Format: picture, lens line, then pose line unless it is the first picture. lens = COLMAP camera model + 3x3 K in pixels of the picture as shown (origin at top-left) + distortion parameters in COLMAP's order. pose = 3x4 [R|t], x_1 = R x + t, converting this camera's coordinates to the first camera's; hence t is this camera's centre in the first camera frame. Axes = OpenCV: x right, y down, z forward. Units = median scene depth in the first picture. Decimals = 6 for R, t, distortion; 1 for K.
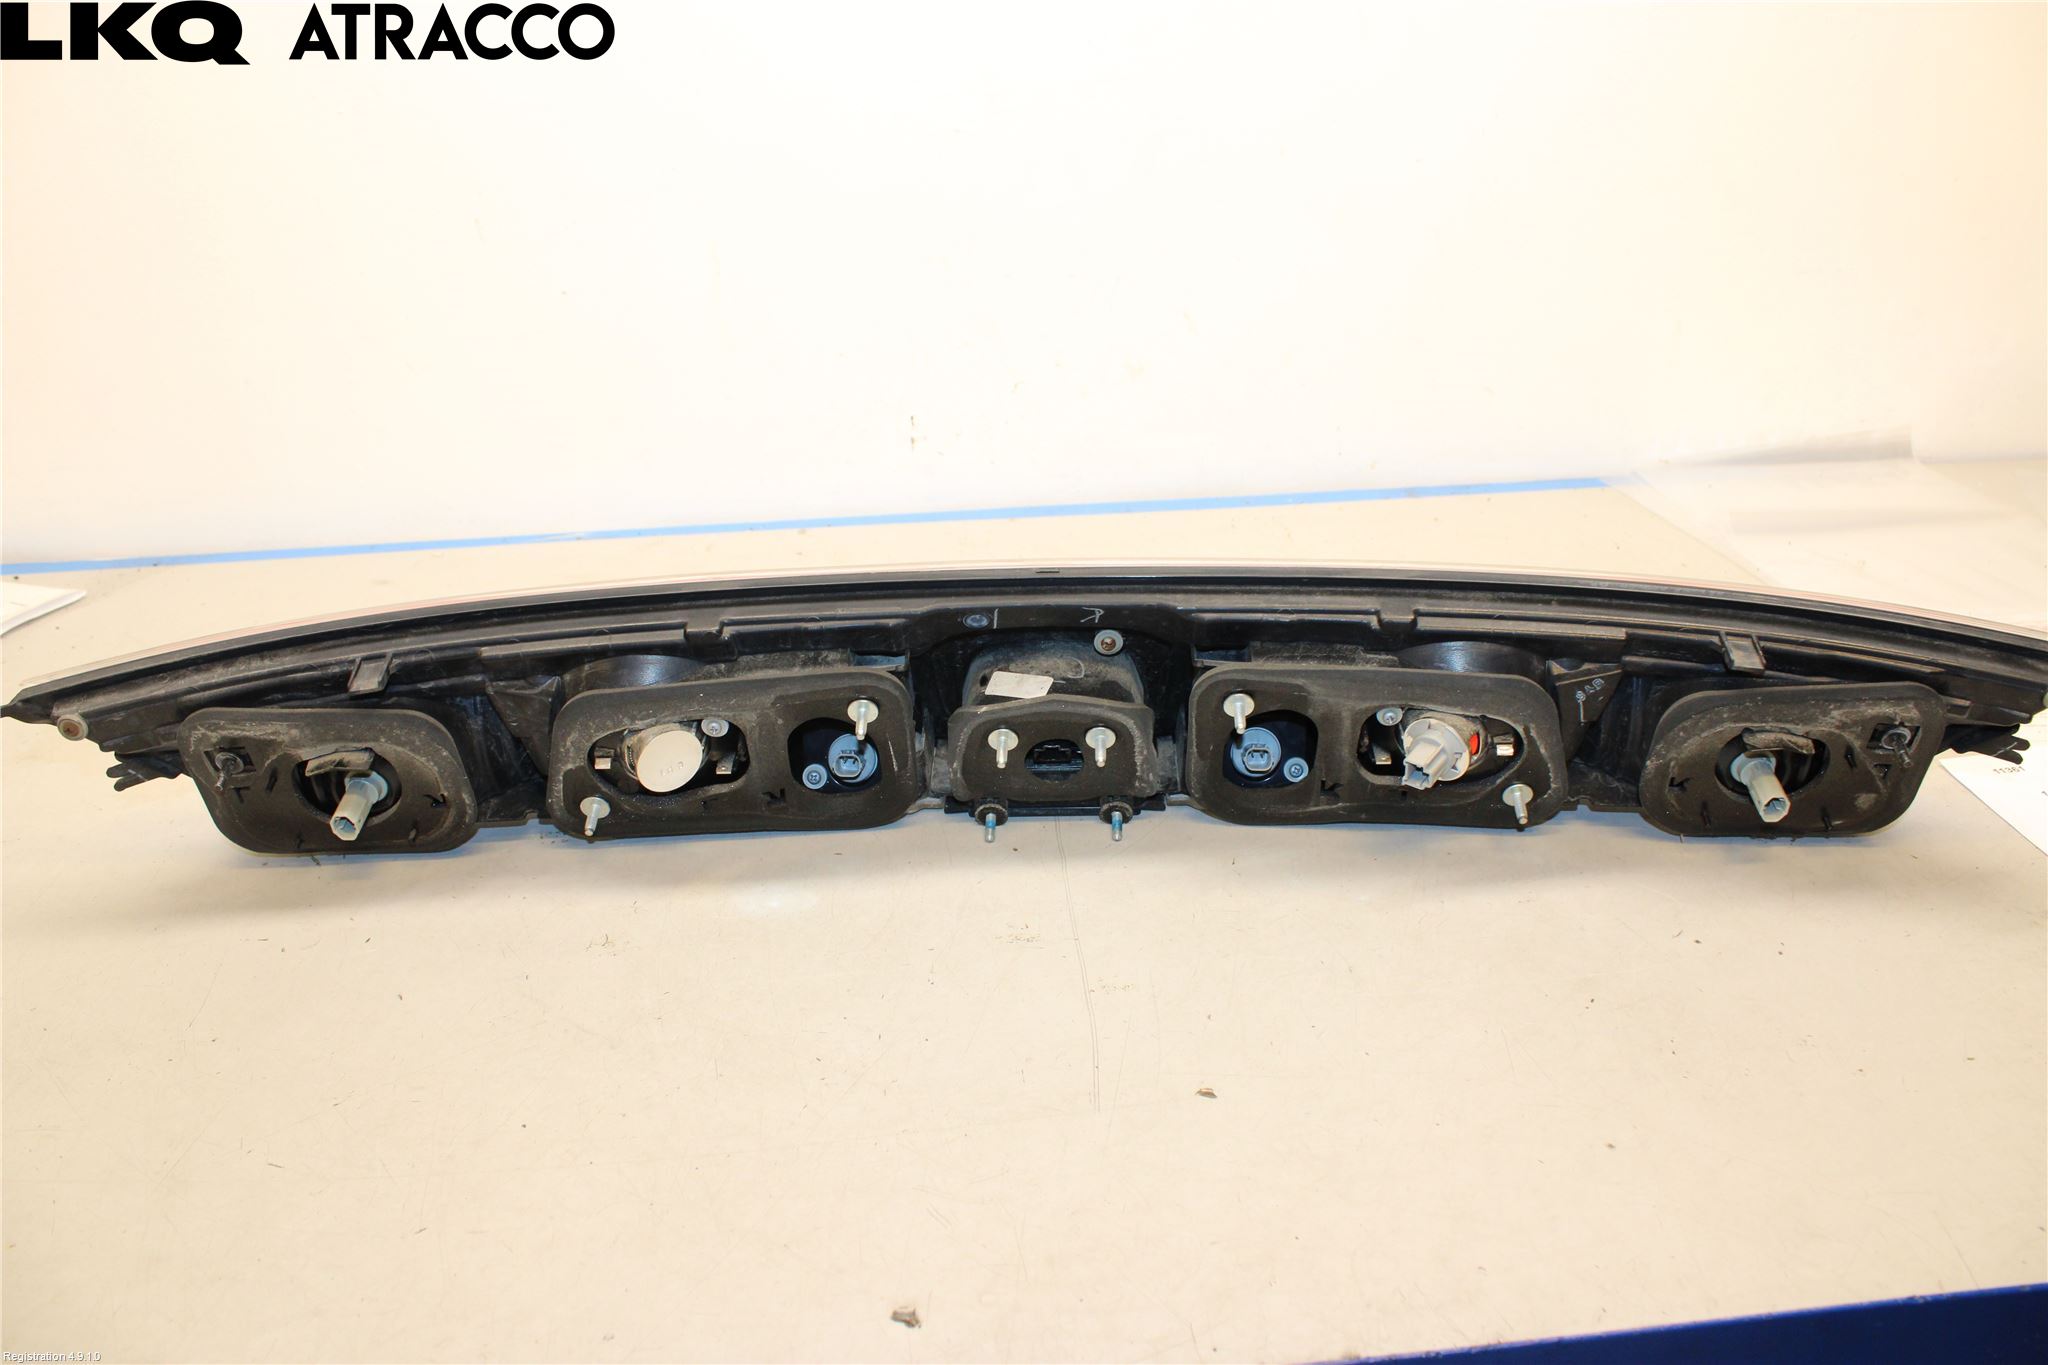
lens RADIAL K [[1665.3, 0, 1030.4], [0, 1665.3, 676.8], [0, 0, 1]] dist [-0.167406, 0.139515]
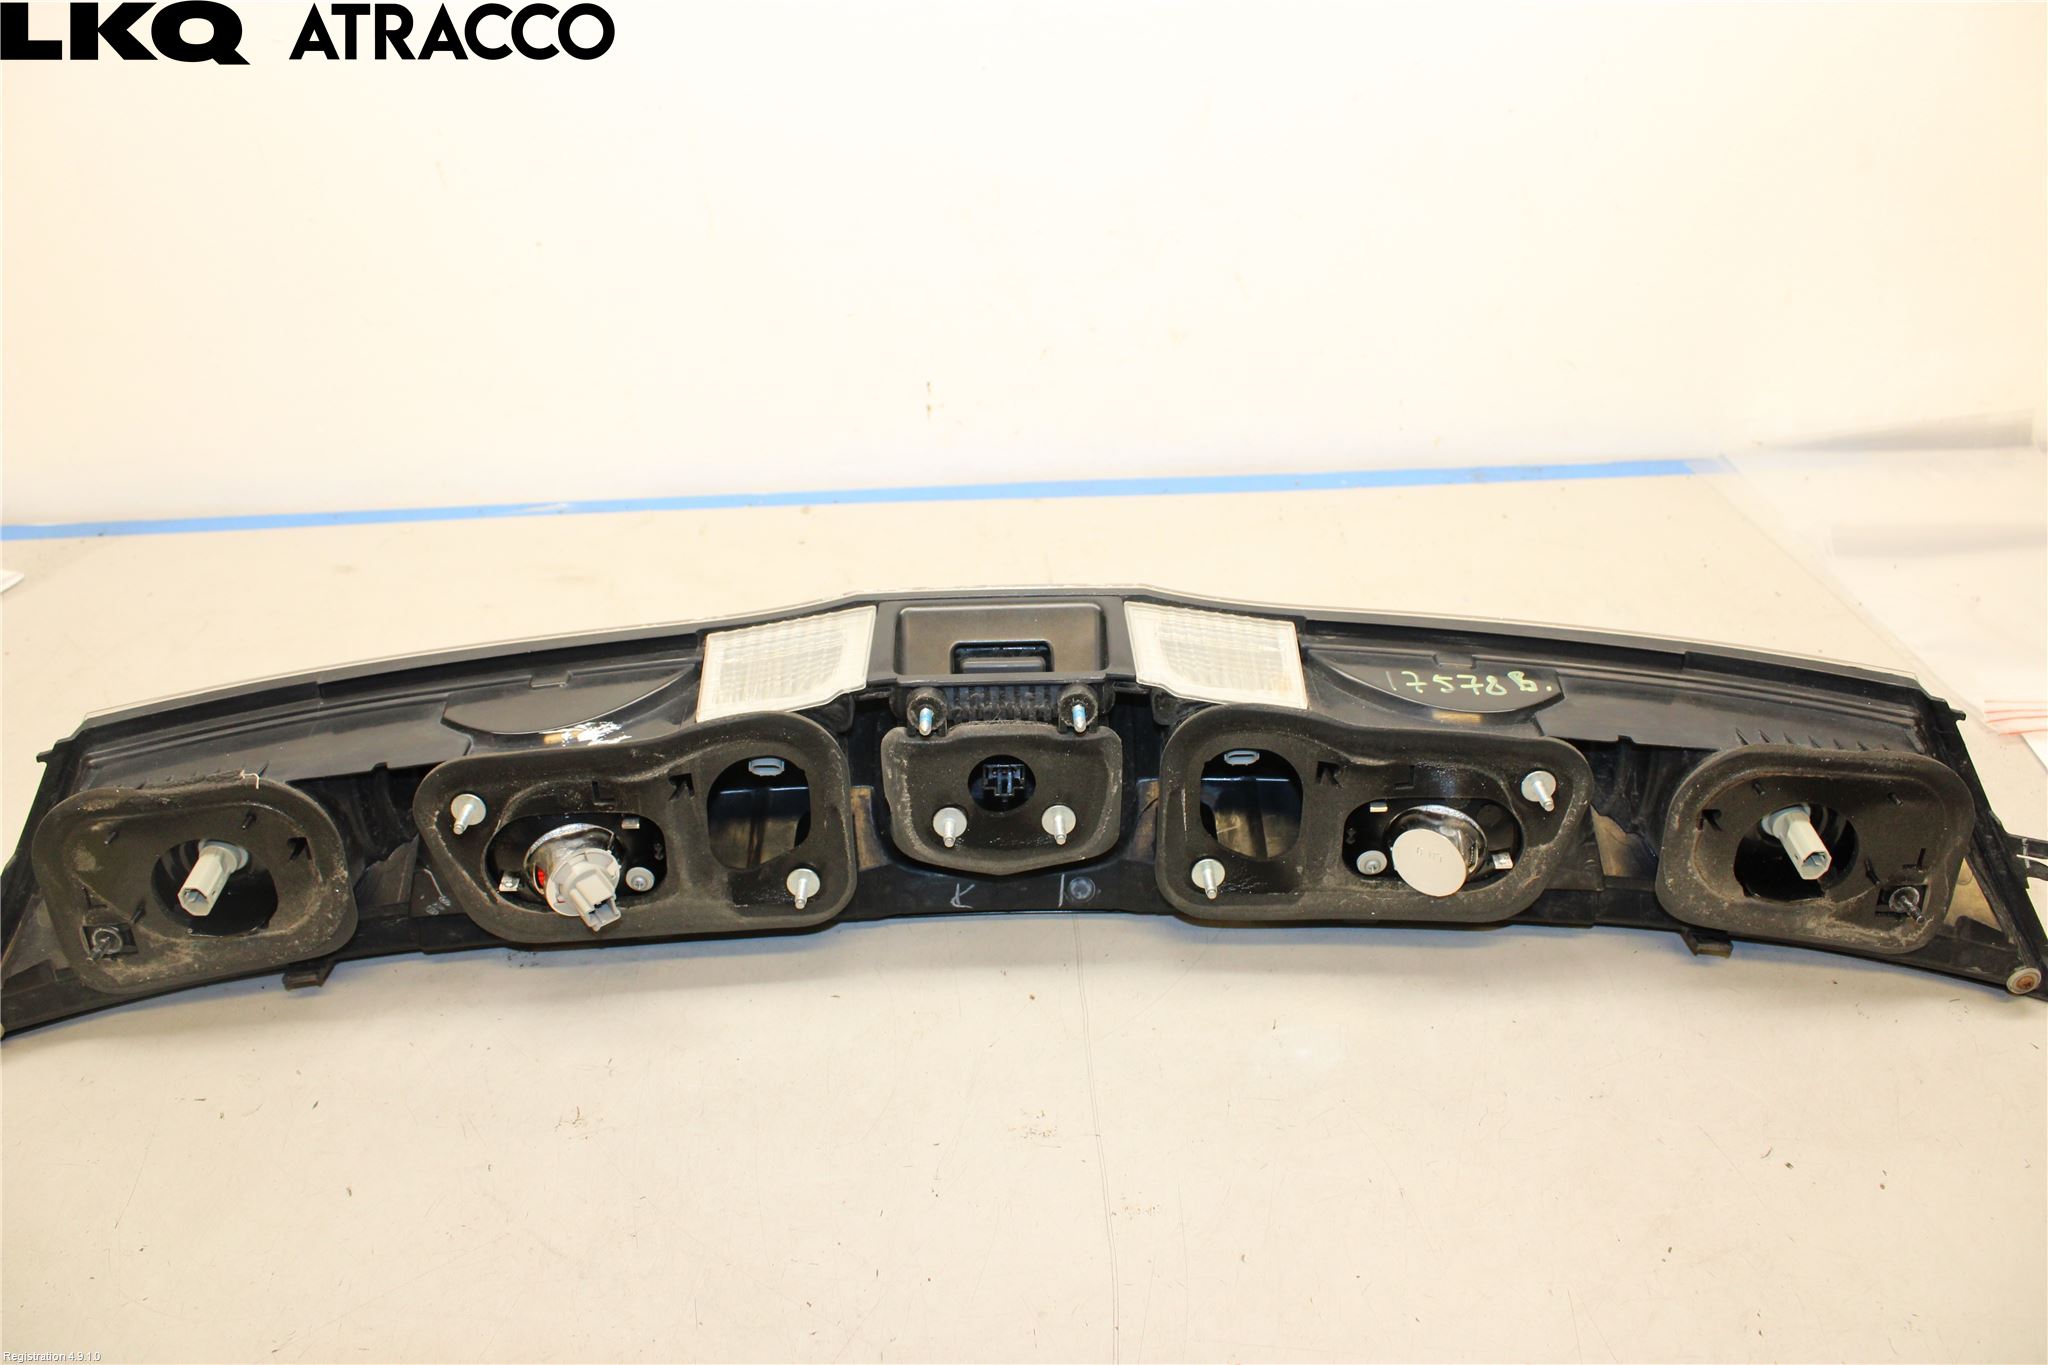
lens RADIAL K [[1665.3, 0, 1030.4], [0, 1665.3, 676.8], [0, 0, 1]] dist [-0.167406, 0.139515]
pose [[-0.999759, -0.019572, -0.009977, 0.009565], [0.016426, -0.364430, -0.931086, 0.921799], [0.014587, -0.931025, 0.364664, 0.765738]]
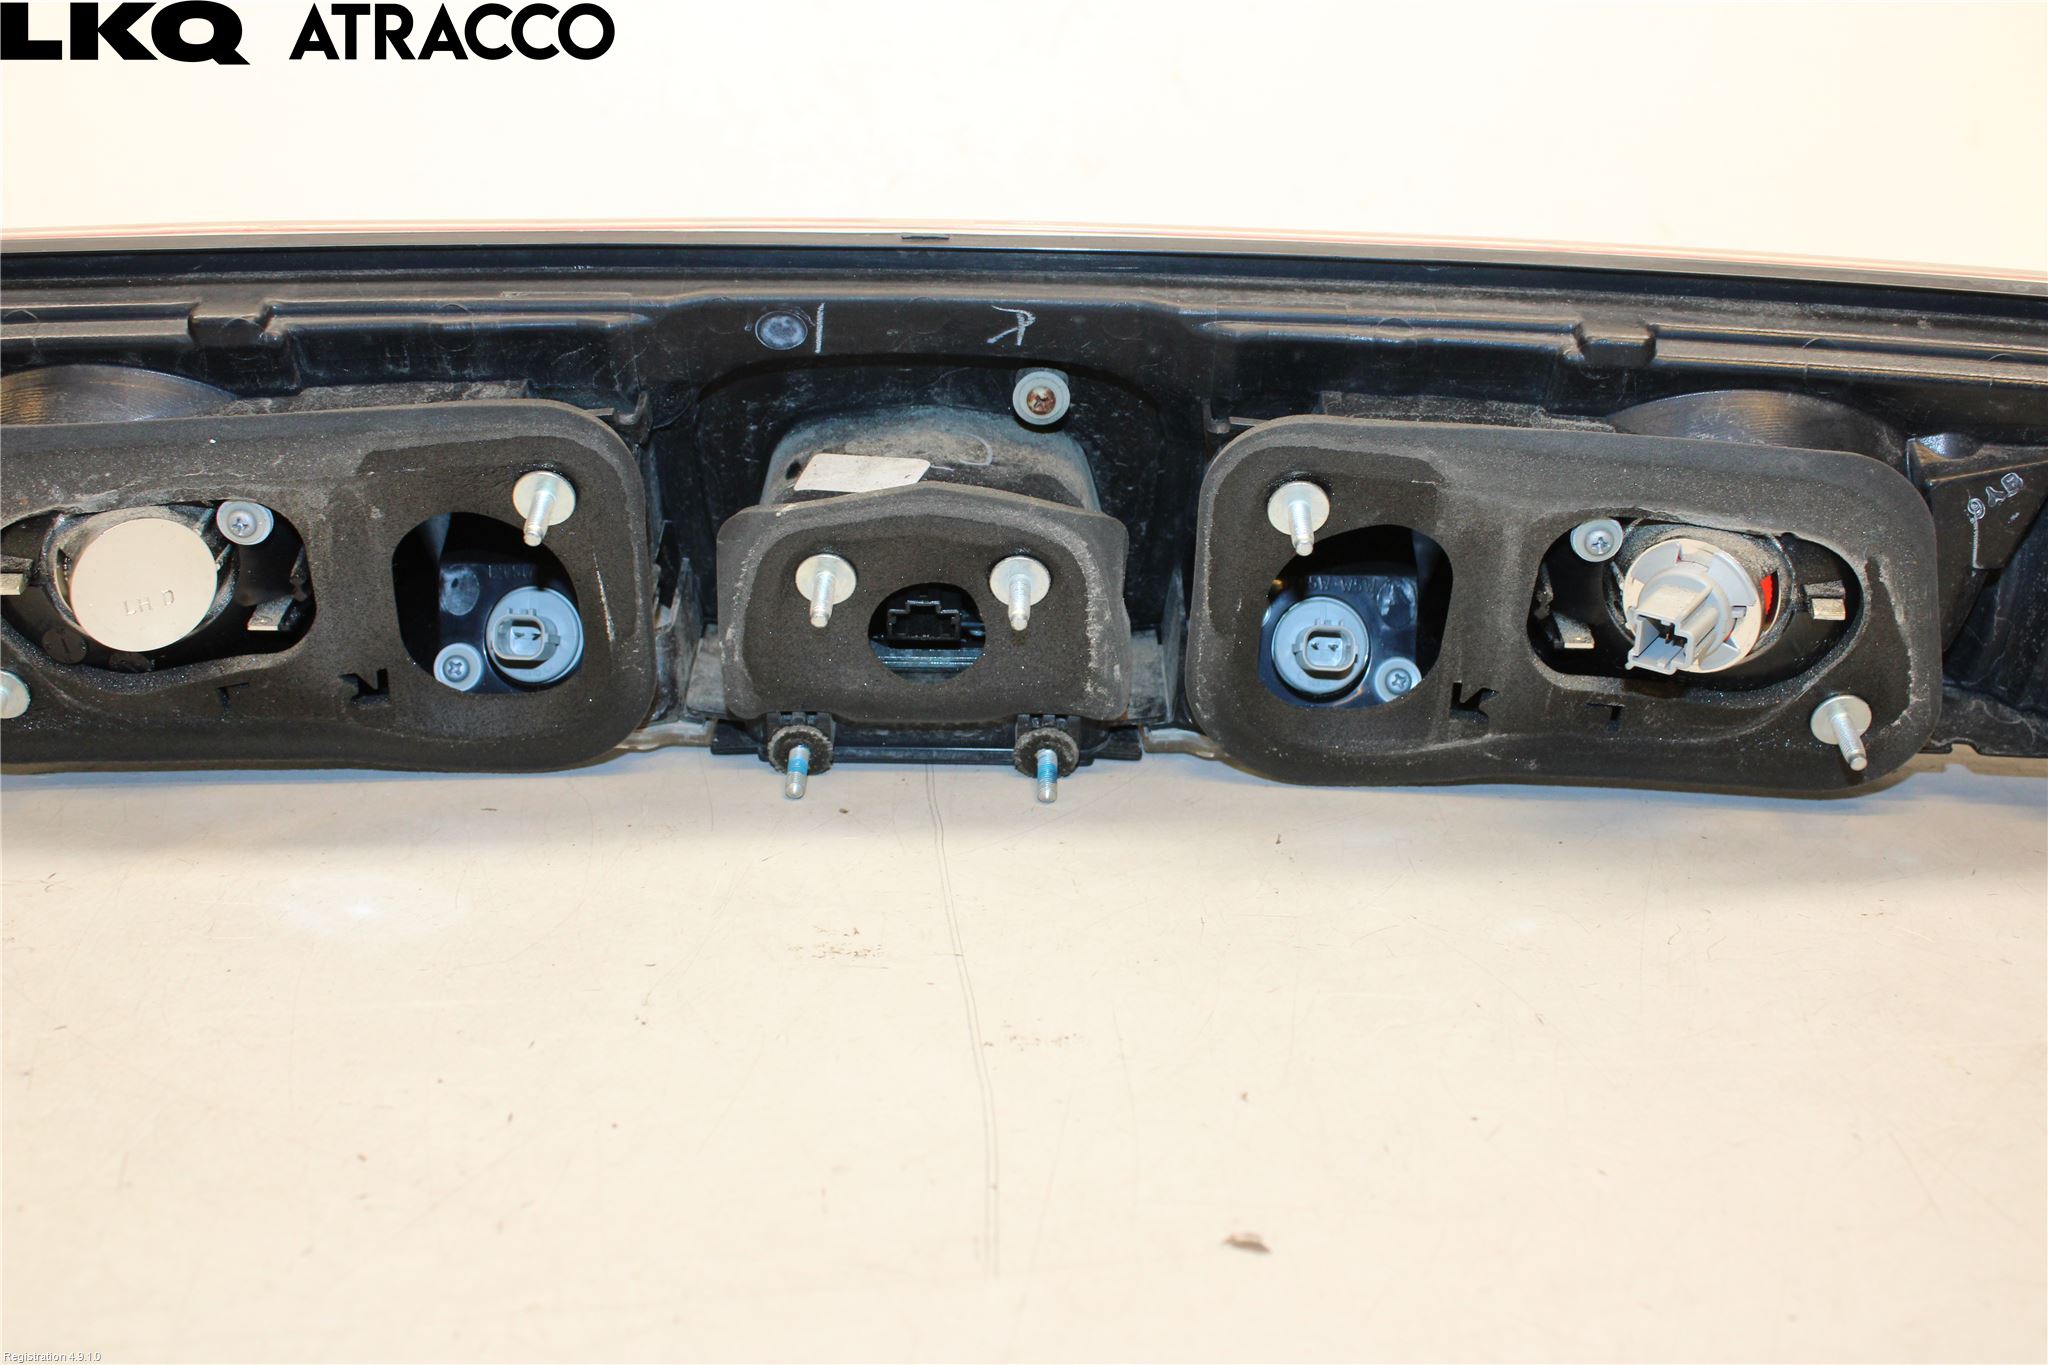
lens RADIAL K [[2219.0, 0, 1029.9], [0, 2219.0, 680.5], [0, 0, 1]] dist [-0.120160, 0.171025]
pose [[0.998337, 0.034158, 0.046431, 0.015392], [-0.029073, 0.993930, -0.106104, 0.141064], [-0.049774, 0.104578, 0.993270, 0.344894]]
